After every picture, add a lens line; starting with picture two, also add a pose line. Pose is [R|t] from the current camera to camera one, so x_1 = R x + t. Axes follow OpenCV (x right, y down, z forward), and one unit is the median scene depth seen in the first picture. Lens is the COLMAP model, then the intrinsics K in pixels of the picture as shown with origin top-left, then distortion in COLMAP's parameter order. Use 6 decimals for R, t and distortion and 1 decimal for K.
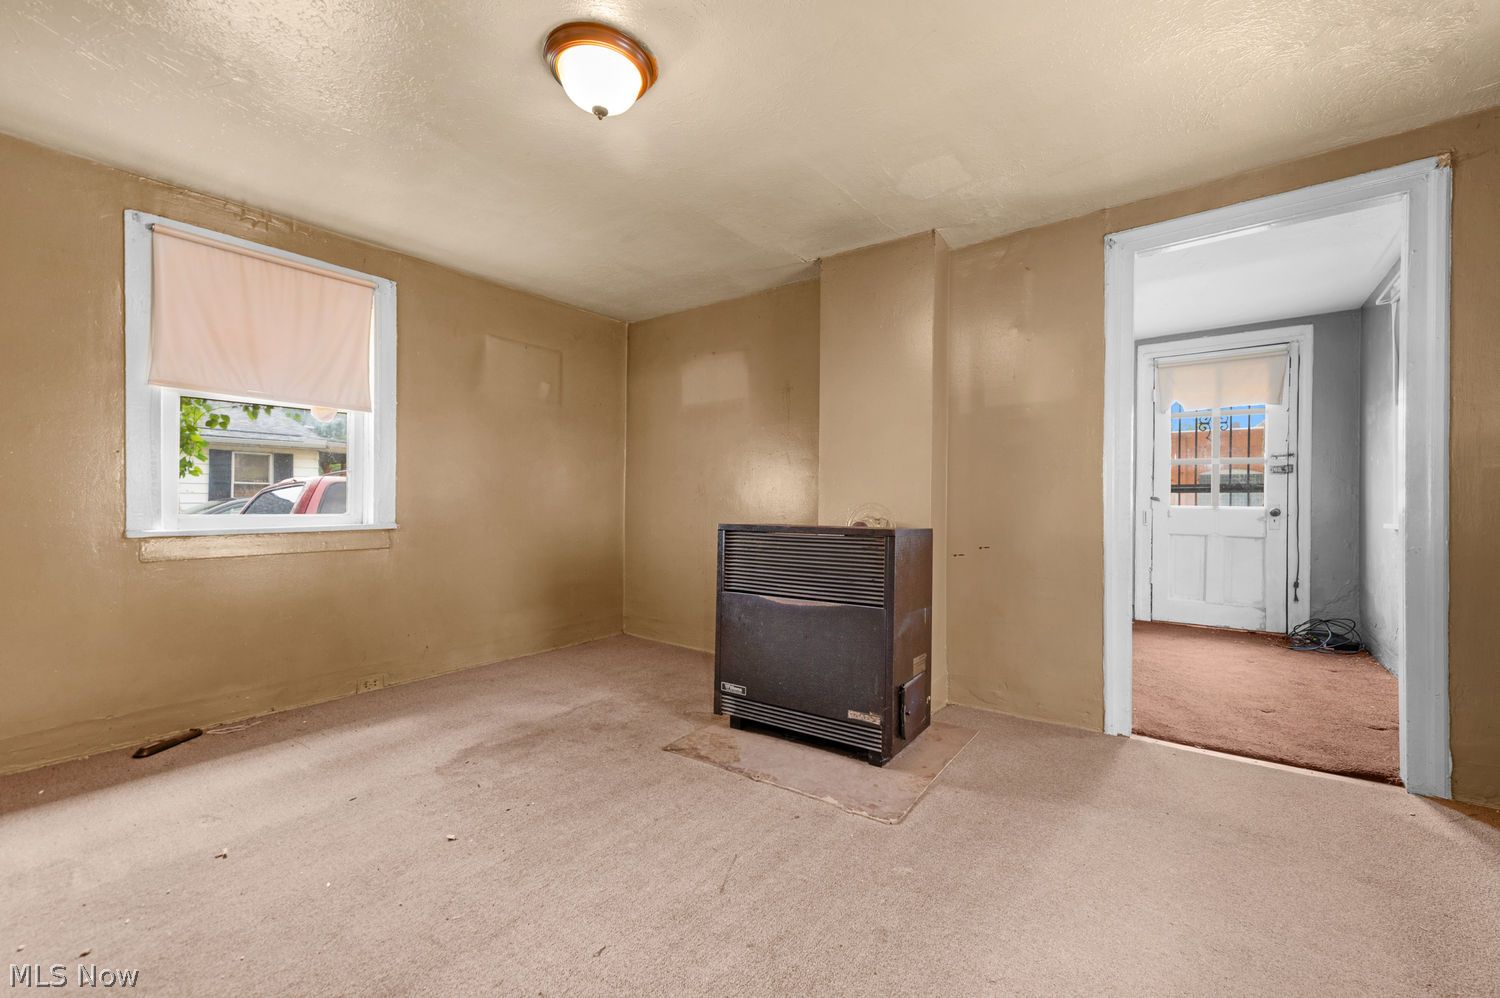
lens RADIAL K [[591.5, 0, 772.6], [0, 591.5, 495.3], [0, 0, 1]] dist [0.011553, -0.003374]
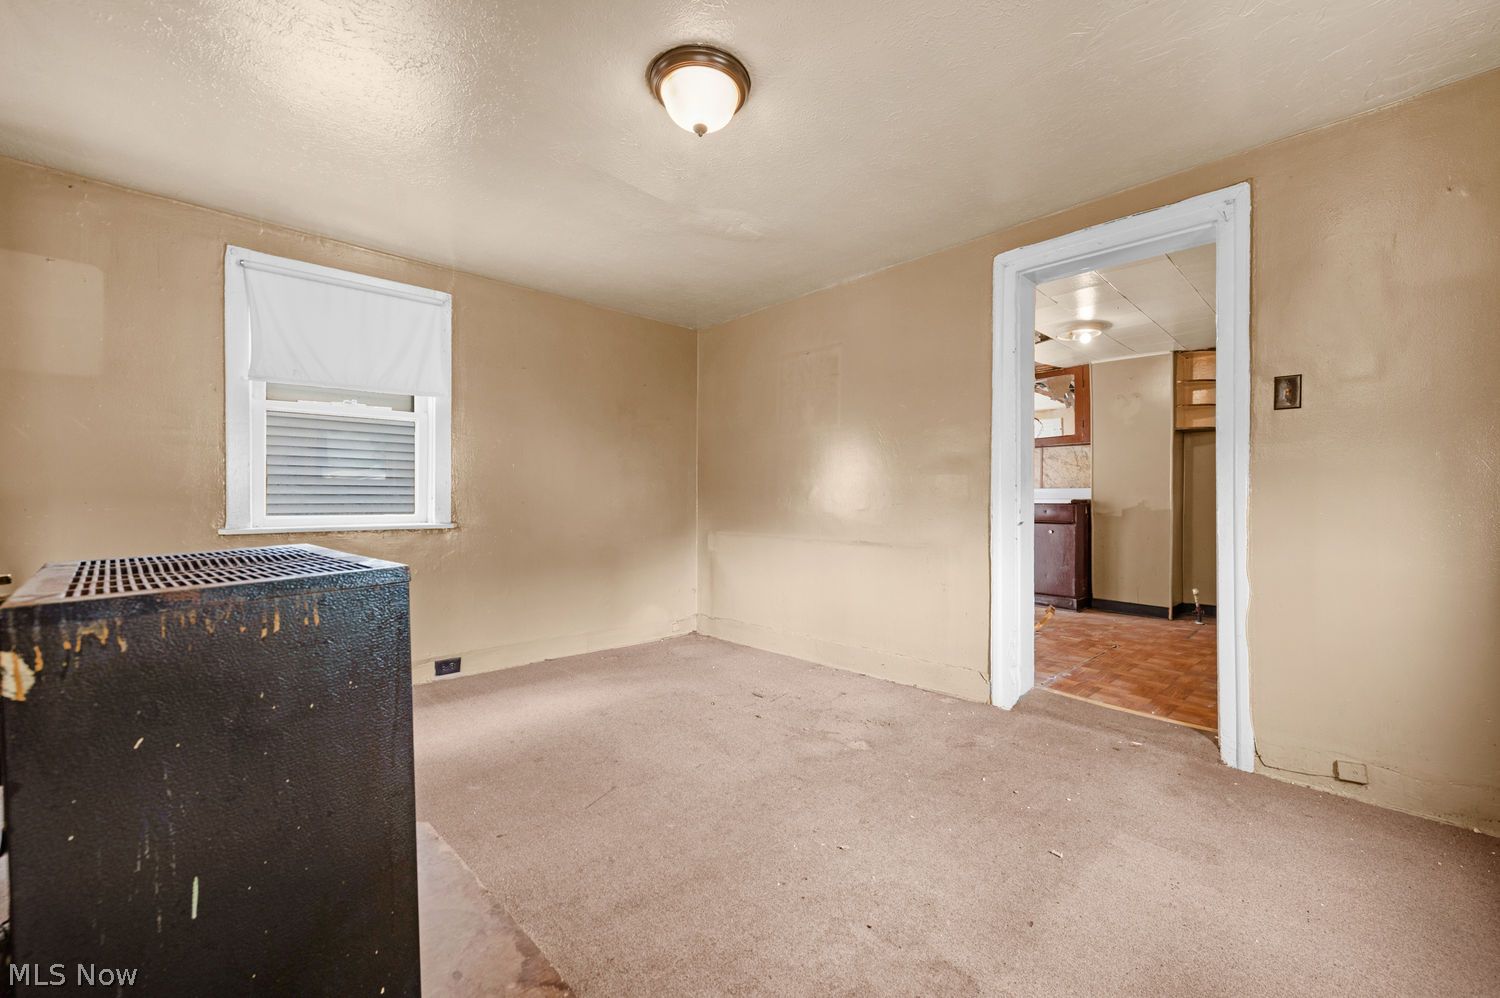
lens RADIAL K [[617.4, 0, 754.4], [0, 617.4, 500.3], [0, 0, 1]] dist [0.011618, 0.000002]
pose [[-0.984444, -0.001008, 0.175698, -0.424767], [-0.000888, 0.999999, 0.000763, 0.003159], [-0.175699, 0.000596, -0.984444, 1.493668]]
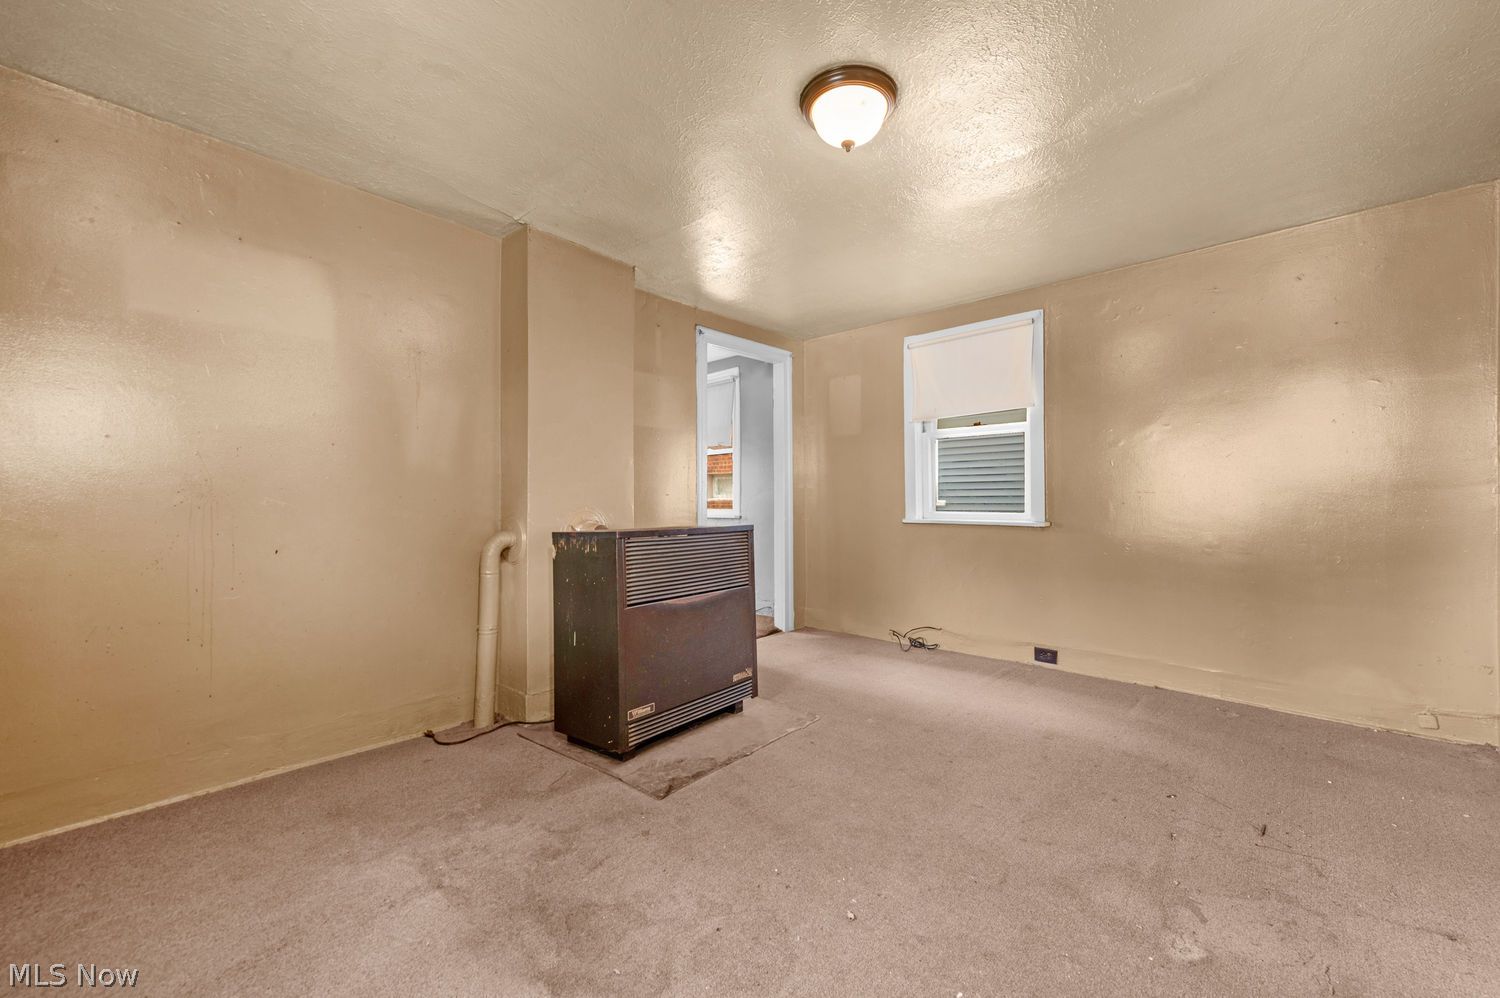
lens RADIAL K [[591.5, 0, 758.9], [0, 591.5, 499.5], [0, 0, 1]] dist [0.011553, -0.003374]
pose [[0.109874, -0.001561, 0.993944, -1.009396], [0.001133, 0.999998, 0.001445, -0.001283], [-0.993945, 0.000968, 0.109875, 0.764234]]
